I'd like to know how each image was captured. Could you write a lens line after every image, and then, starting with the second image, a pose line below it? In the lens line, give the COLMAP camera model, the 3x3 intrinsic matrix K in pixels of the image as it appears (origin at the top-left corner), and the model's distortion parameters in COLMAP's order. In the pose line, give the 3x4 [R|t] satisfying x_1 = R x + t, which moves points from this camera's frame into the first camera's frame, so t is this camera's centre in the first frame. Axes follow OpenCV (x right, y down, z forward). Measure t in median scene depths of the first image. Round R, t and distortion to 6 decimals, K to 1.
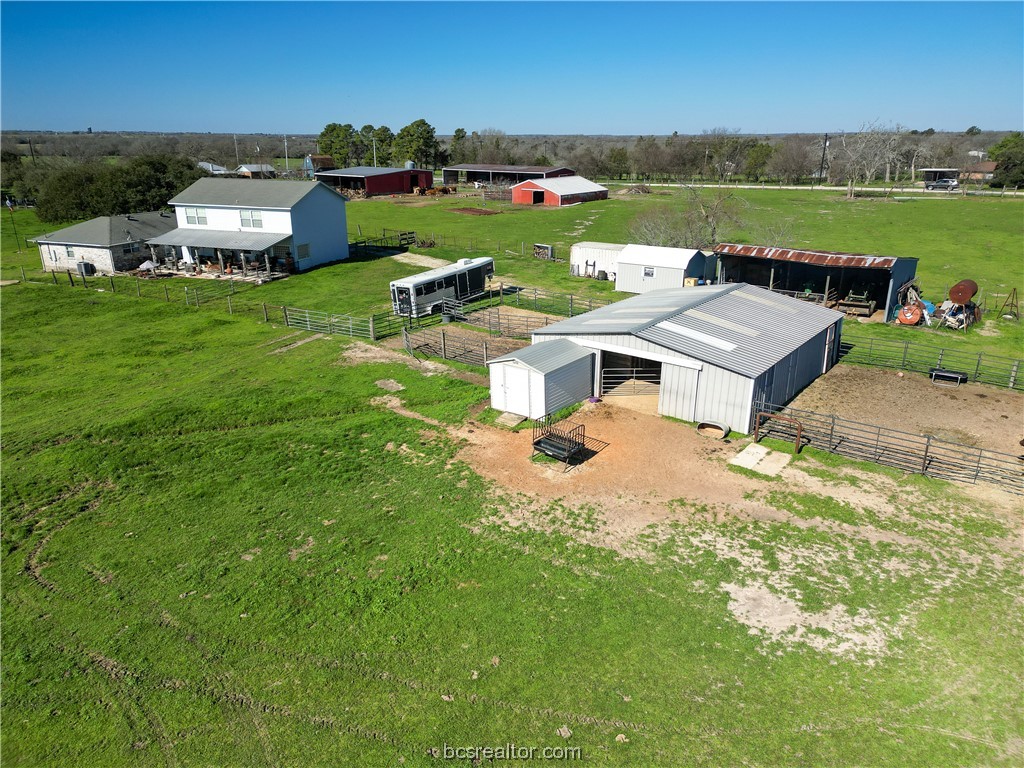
lens RADIAL K [[715.1, 0, 511.8], [0, 715.1, 384.4], [0, 0, 1]] dist [0.059080, -0.048033]
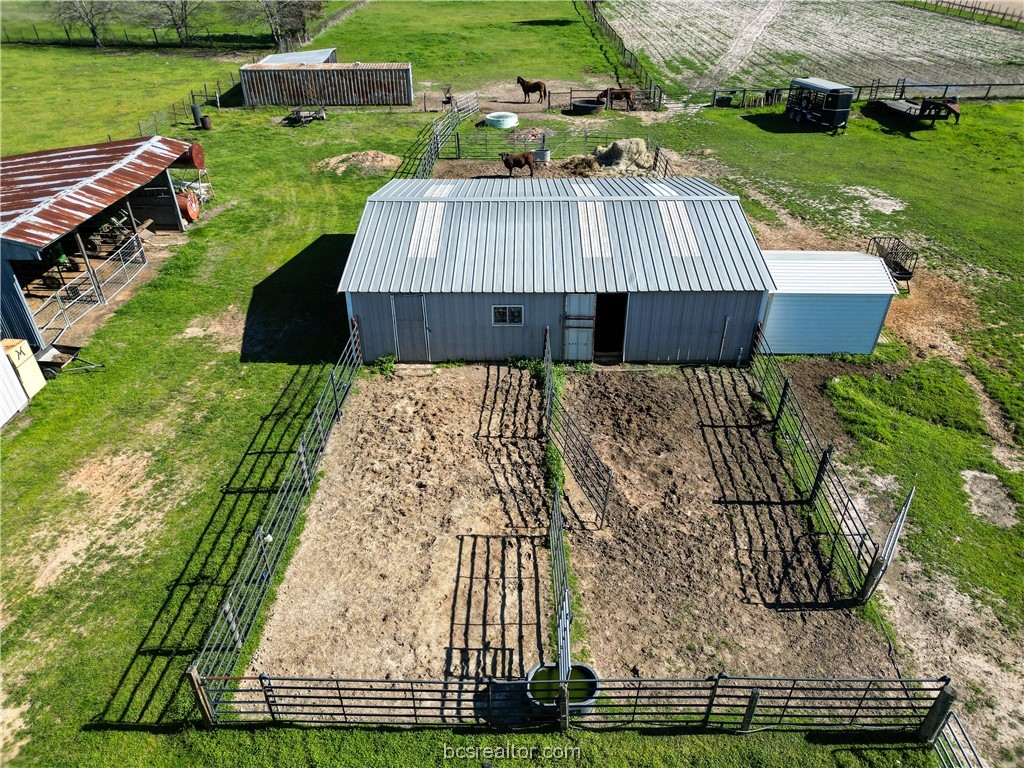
lens RADIAL K [[715.1, 0, 511.4], [0, 715.1, 384.5], [0, 0, 1]] dist [0.059080, -0.048033]
pose [[-0.609421, -0.425543, 0.668969, -0.473714], [0.266898, 0.684401, 0.678499, -0.829640], [-0.746573, 0.592038, -0.303512, 2.355018]]
